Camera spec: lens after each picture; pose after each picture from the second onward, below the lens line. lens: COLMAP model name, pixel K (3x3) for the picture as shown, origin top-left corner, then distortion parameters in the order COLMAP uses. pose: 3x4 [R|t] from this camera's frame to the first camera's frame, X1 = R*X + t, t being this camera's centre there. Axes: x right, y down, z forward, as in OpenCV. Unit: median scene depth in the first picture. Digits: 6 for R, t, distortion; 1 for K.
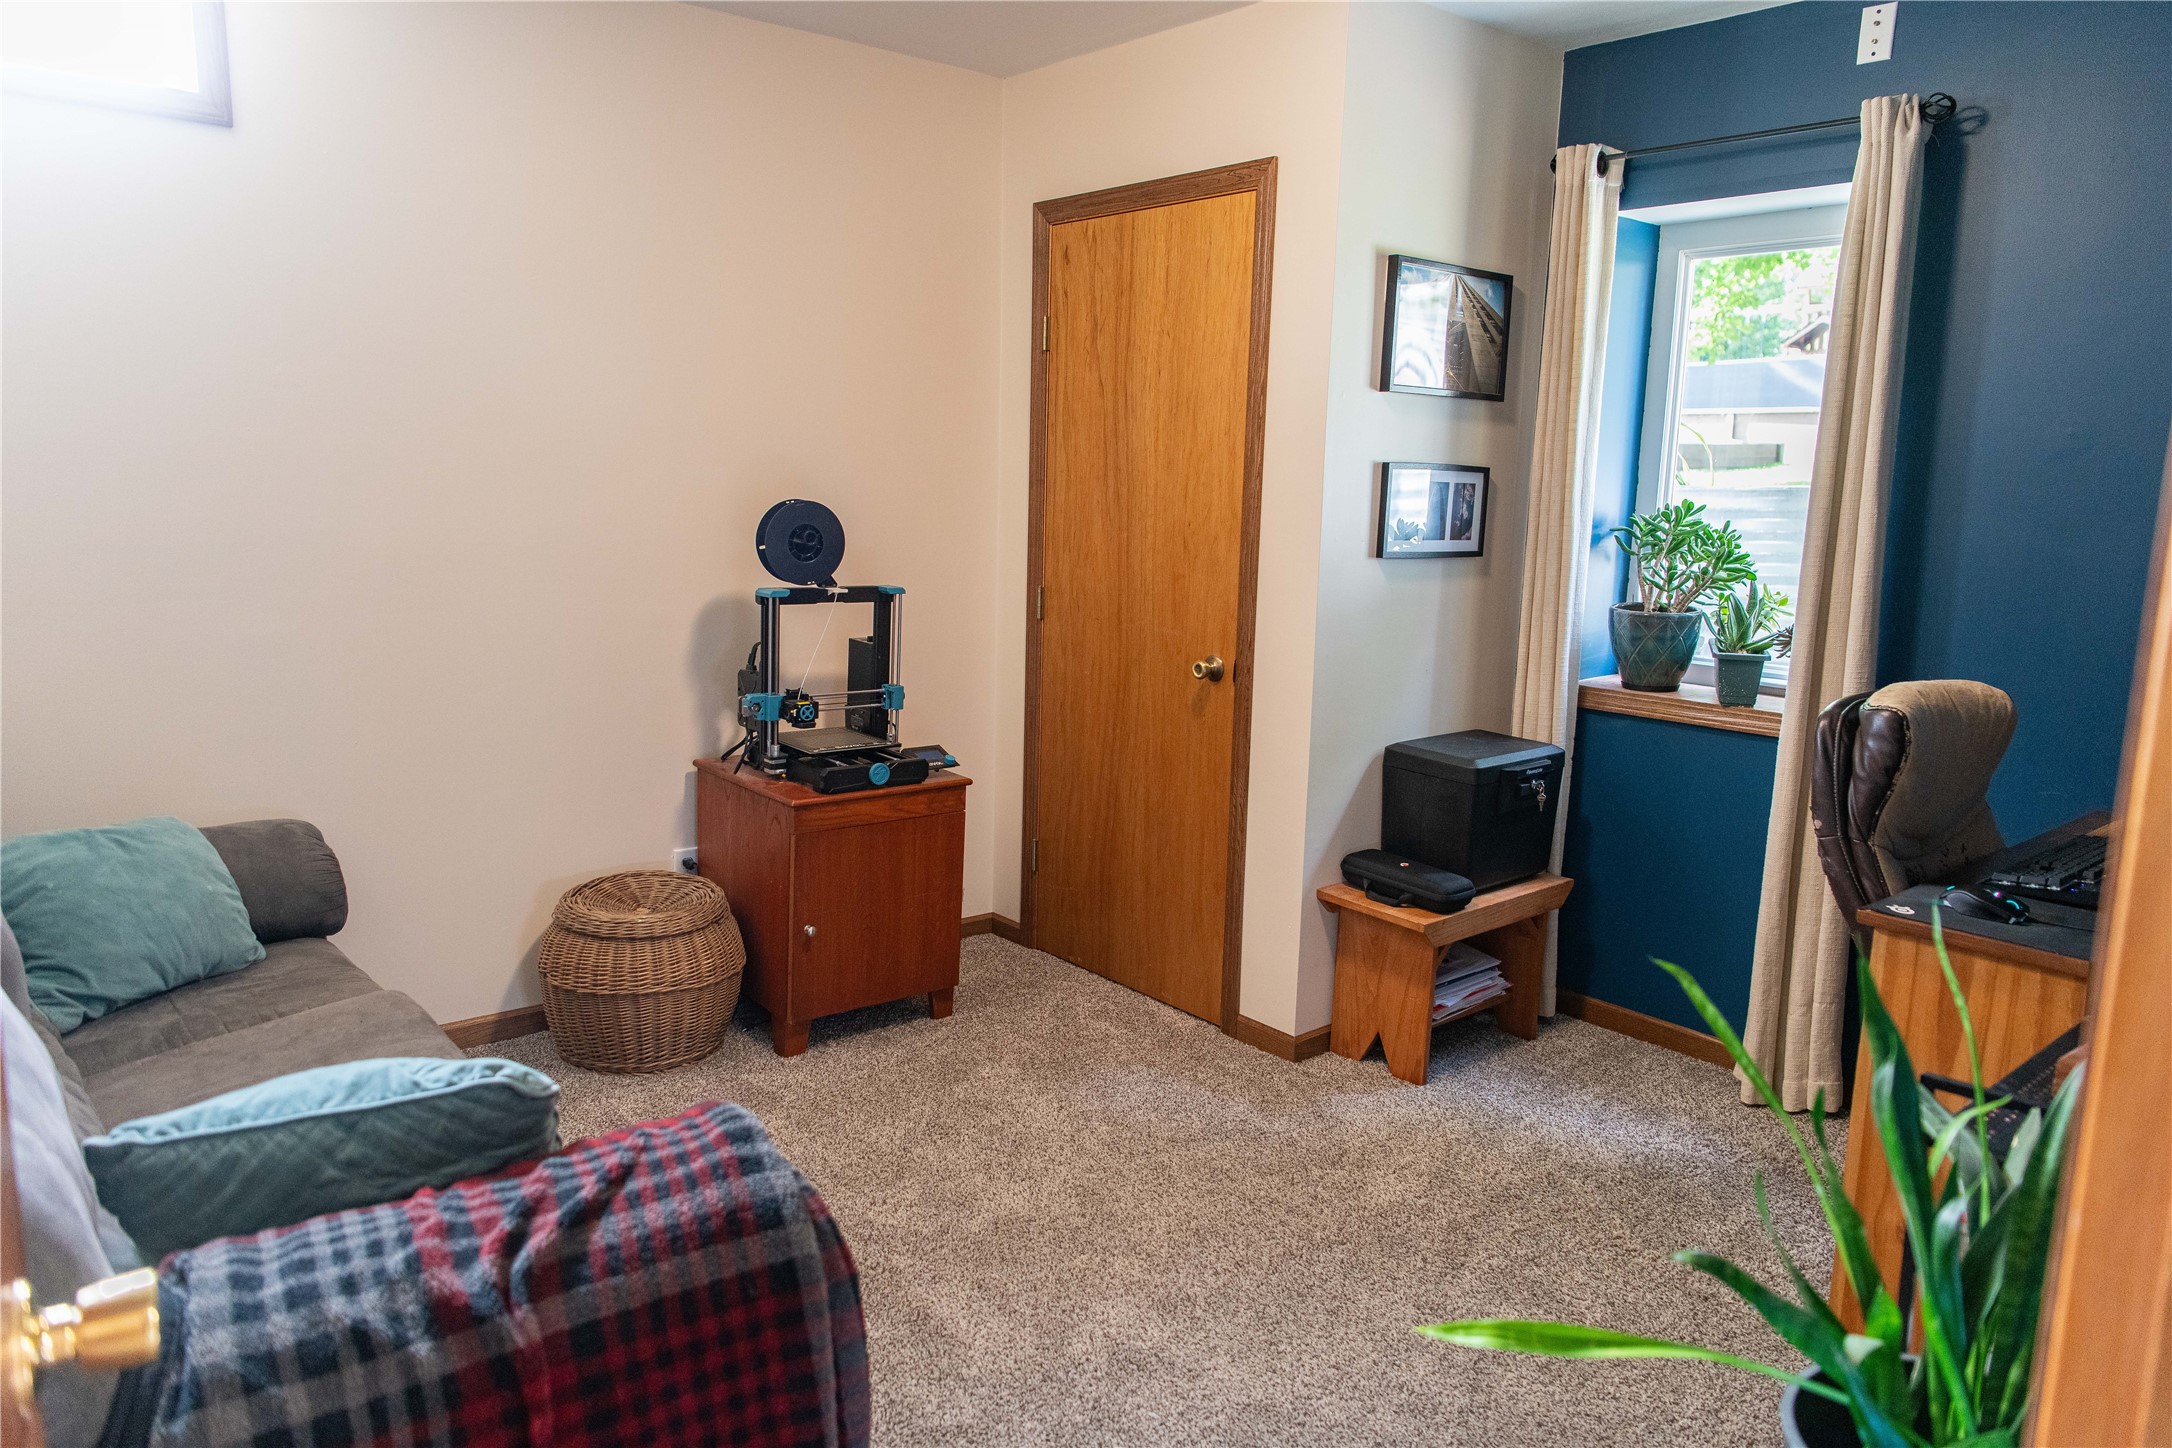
lens RADIAL K [[1463.3, 0, 1096.4], [0, 1463.3, 736.4], [0, 0, 1]] dist [0.001955, -0.004403]
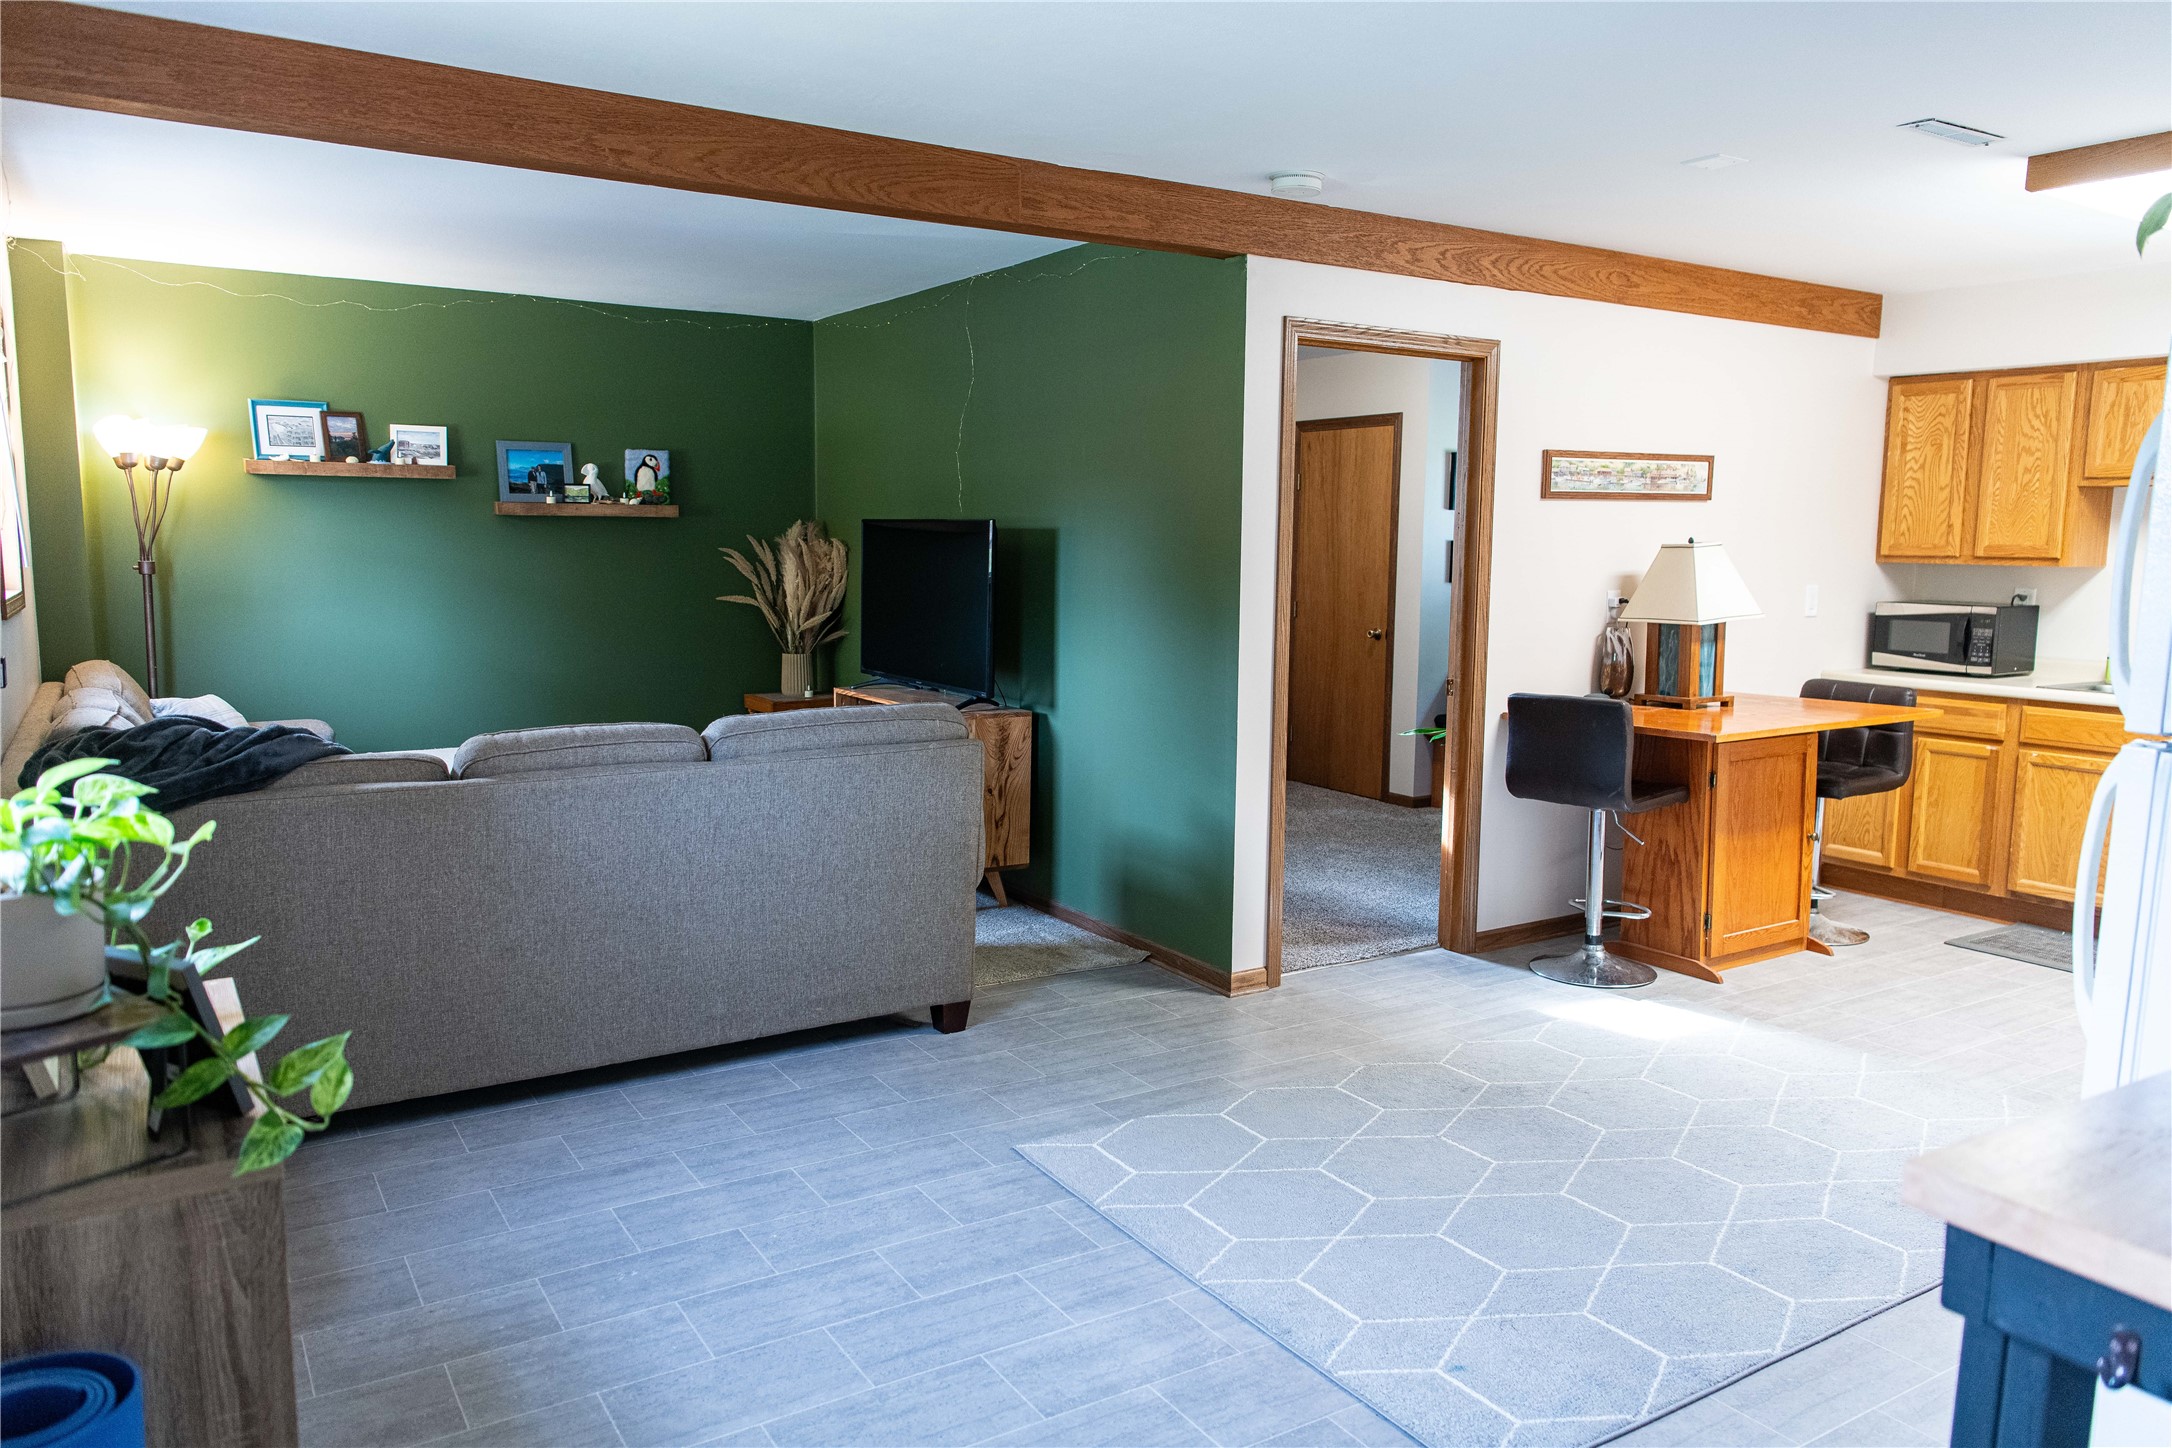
lens RADIAL K [[1463.3, 0, 1115.4], [0, 1463.3, 736.0], [0, 0, 1]] dist [0.001955, -0.004403]
pose [[0.991335, 0.003123, -0.131322, -0.020591], [-0.009072, 0.998958, -0.044728, 0.208110], [0.131046, 0.045532, 0.990330, -1.222216]]
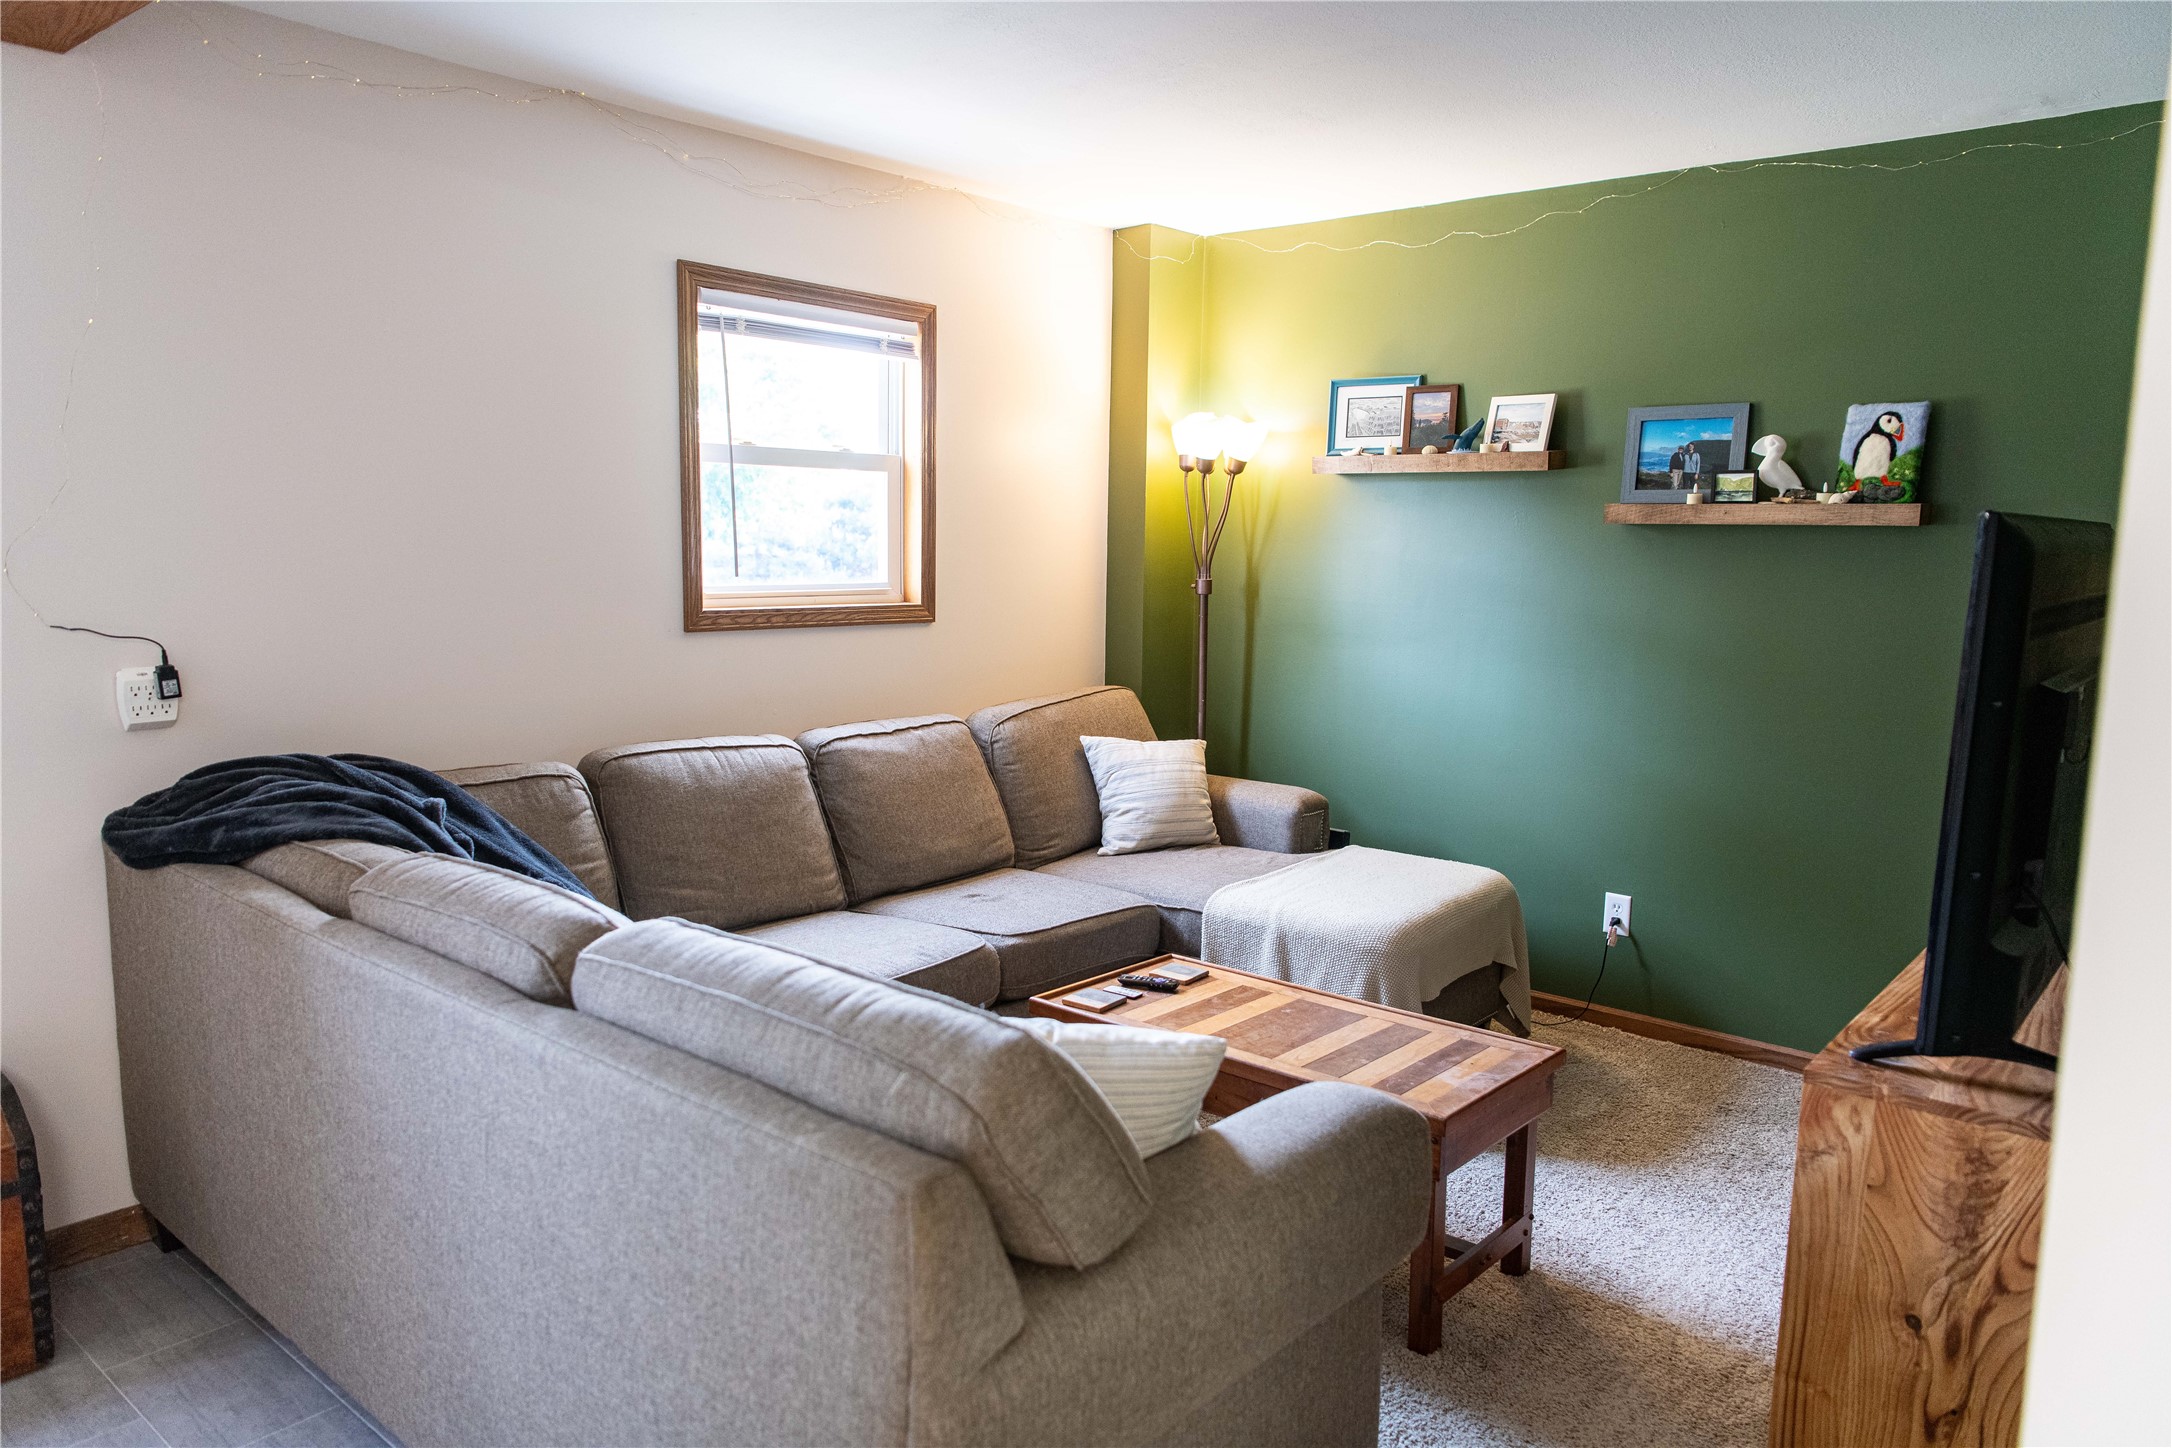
lens RADIAL K [[1463.3, 0, 1087.4], [0, 1463.3, 733.2], [0, 0, 1]] dist [0.001955, -0.004403]
pose [[0.157287, 0.112959, -0.981071, 0.027229], [-0.188517, 0.978603, 0.082451, 0.117056], [0.969393, 0.171980, 0.175216, -0.724478]]
